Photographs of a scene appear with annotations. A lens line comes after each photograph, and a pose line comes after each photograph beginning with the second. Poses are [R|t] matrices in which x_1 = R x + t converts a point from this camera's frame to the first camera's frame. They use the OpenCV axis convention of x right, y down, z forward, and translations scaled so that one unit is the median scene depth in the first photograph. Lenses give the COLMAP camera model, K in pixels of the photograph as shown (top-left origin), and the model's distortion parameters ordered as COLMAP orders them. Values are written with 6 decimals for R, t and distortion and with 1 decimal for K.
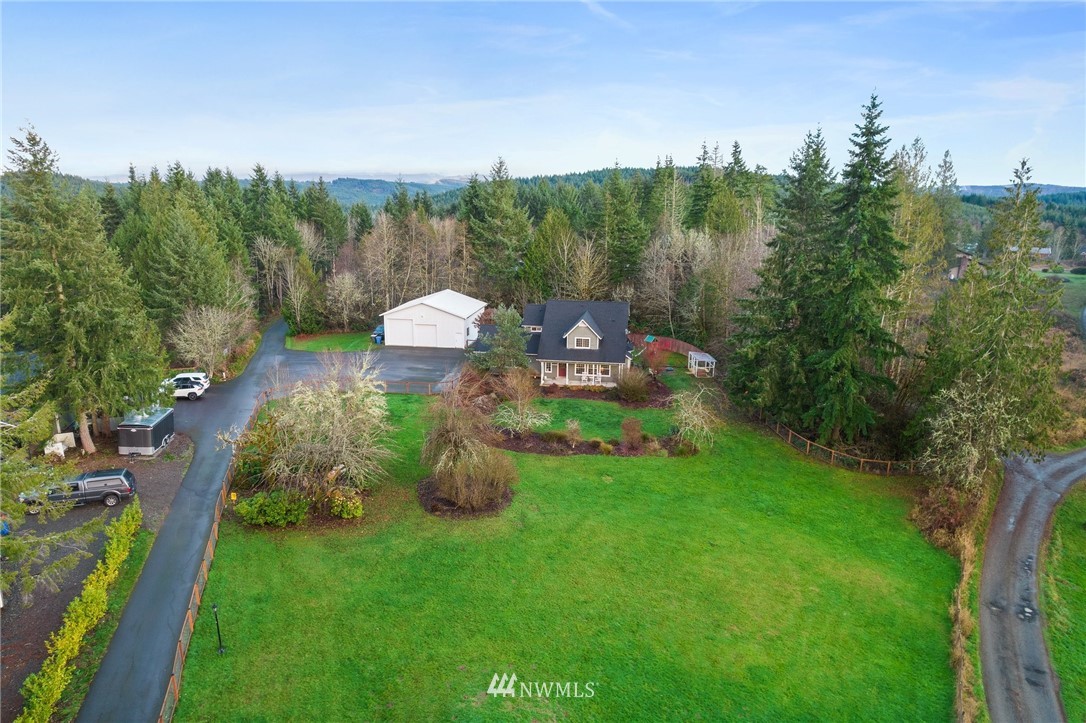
lens RADIAL K [[679.4, 0, 543.0], [0, 679.4, 361.5], [0, 0, 1]] dist [-0.079637, 0.055153]
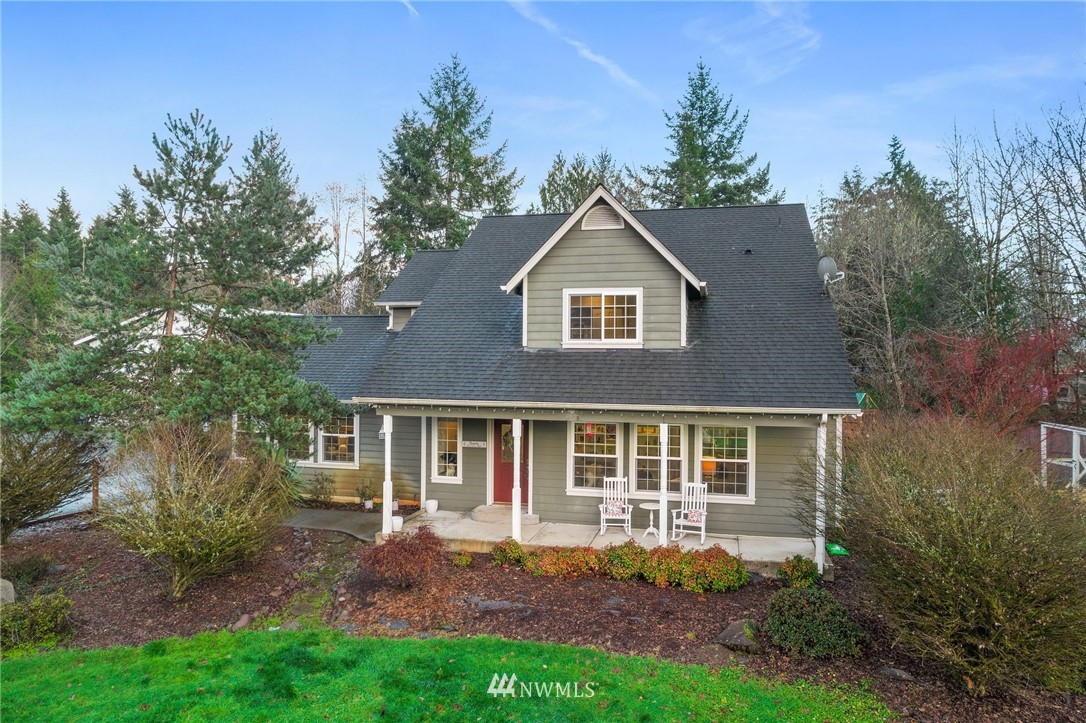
lens RADIAL K [[679.4, 0, 543.0], [0, 679.4, 361.5], [0, 0, 1]] dist [-0.079637, 0.055153]
pose [[0.995561, -0.001837, -0.094103, 0.058987], [-0.021833, 0.968030, -0.249883, 0.032202], [0.091553, 0.250829, 0.963692, 0.812776]]
